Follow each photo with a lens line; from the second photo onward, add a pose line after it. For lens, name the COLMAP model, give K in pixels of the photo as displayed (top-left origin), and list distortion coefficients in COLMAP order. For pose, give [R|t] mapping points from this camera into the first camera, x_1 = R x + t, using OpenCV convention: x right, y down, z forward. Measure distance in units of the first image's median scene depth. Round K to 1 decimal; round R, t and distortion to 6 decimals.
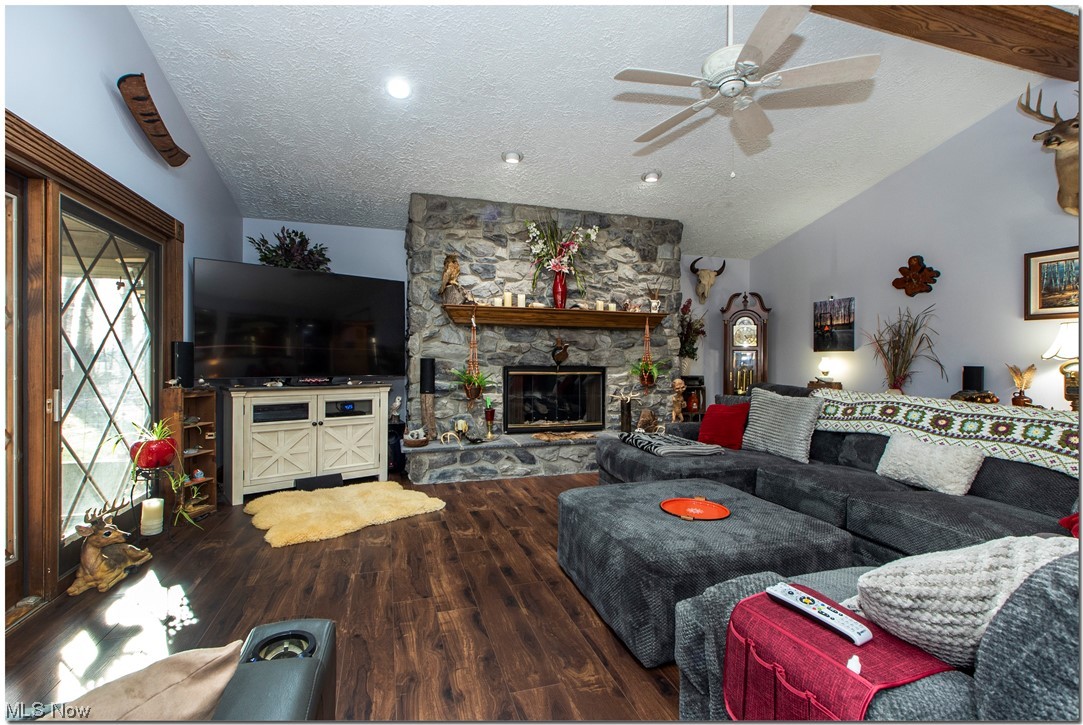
lens RADIAL K [[492.9, 0, 542.4], [0, 492.9, 363.3], [0, 0, 1]] dist [-0.000634, -0.000118]
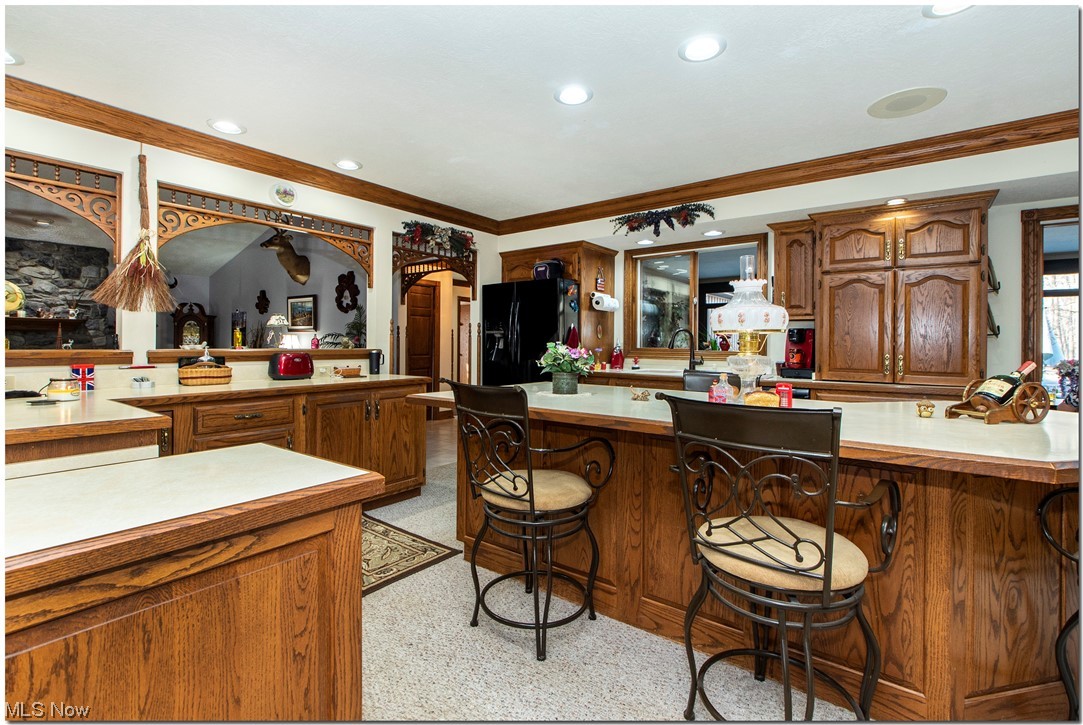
lens RADIAL K [[492.9, 0, 541.8], [0, 492.9, 353.0], [0, 0, 1]] dist [-0.000634, -0.000118]
pose [[0.820355, -0.016176, 0.571625, 0.495419], [0.010445, 0.999857, 0.013305, -0.013881], [-0.571759, -0.004945, 0.820407, -0.792407]]
